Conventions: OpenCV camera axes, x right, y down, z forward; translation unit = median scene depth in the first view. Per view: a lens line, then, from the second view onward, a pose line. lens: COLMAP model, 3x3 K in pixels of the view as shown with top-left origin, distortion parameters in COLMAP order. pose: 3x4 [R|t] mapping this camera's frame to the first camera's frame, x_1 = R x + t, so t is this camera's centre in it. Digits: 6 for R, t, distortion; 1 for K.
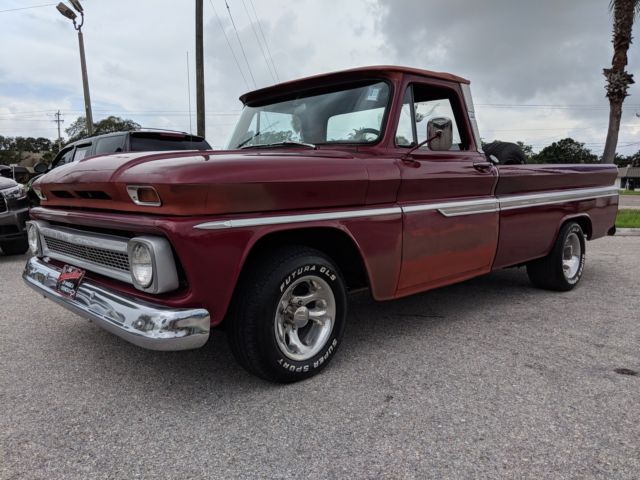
lens RADIAL K [[510.7, 0, 318.8], [0, 510.7, 236.5], [0, 0, 1]] dist [0.043557, -0.068924]
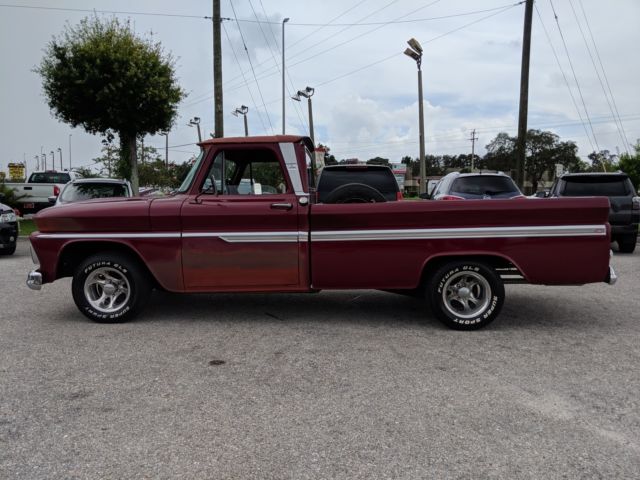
lens RADIAL K [[510.7, 0, 321.7], [0, 510.7, 245.4], [0, 0, 1]] dist [0.043557, -0.068924]
pose [[0.700336, 0.075805, -0.709777, 1.436760], [-0.079245, 0.996455, 0.028231, -0.090457], [0.709401, 0.036475, 0.703861, 0.189516]]
